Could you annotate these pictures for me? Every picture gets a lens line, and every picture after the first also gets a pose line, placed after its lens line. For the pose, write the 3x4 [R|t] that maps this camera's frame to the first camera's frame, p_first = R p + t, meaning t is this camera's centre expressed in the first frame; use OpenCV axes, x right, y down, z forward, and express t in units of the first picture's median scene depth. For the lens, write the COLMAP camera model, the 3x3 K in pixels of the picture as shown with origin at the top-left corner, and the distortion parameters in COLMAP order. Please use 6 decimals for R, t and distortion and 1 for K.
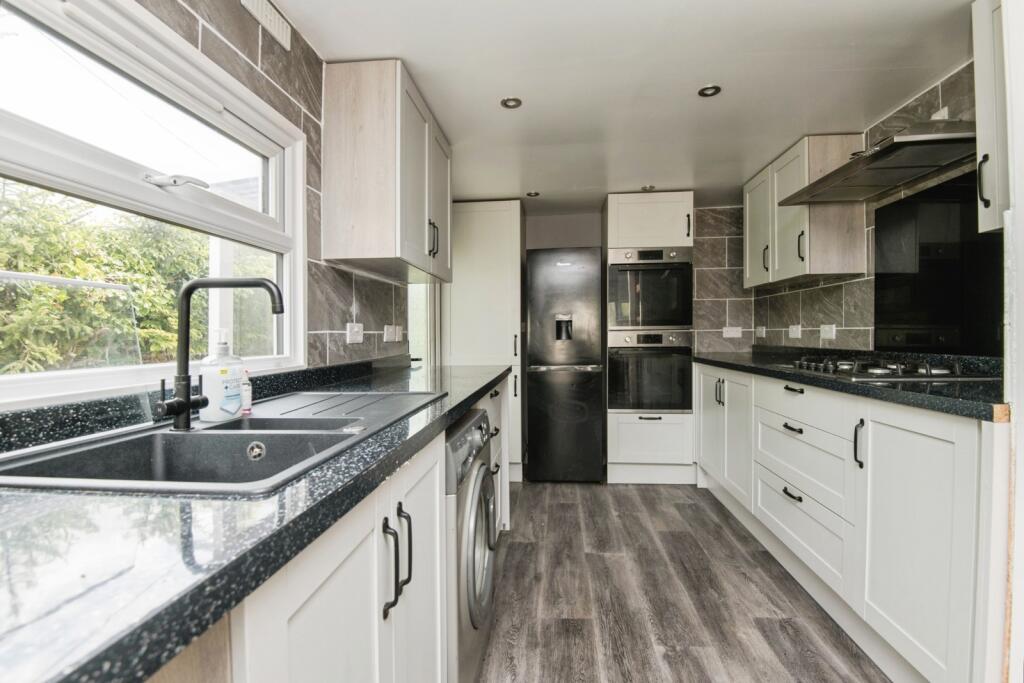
lens RADIAL K [[528.2, 0, 510.8], [0, 528.2, 336.6], [0, 0, 1]] dist [-0.000026, -0.000006]
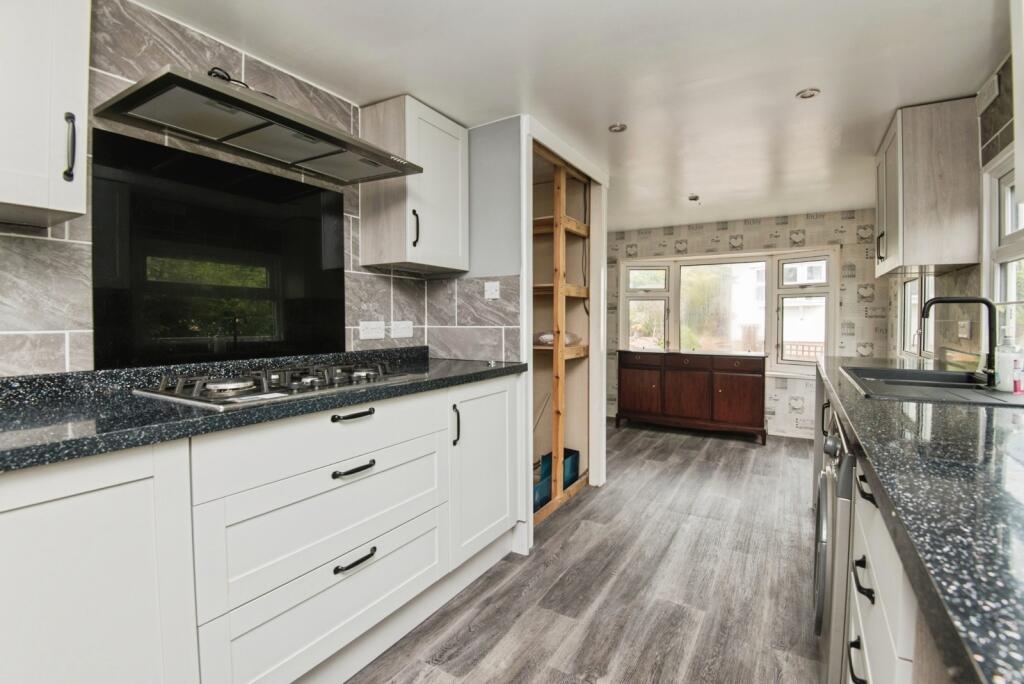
lens RADIAL K [[488.6, 0, 510.8], [0, 488.6, 334.1], [0, 0, 1]] dist [-0.001811, -0.000337]
pose [[-0.902489, 0.002854, 0.430704, 0.083387], [0.016989, 0.999436, 0.028977, -0.024087], [-0.430378, 0.033469, -0.902028, 1.665371]]
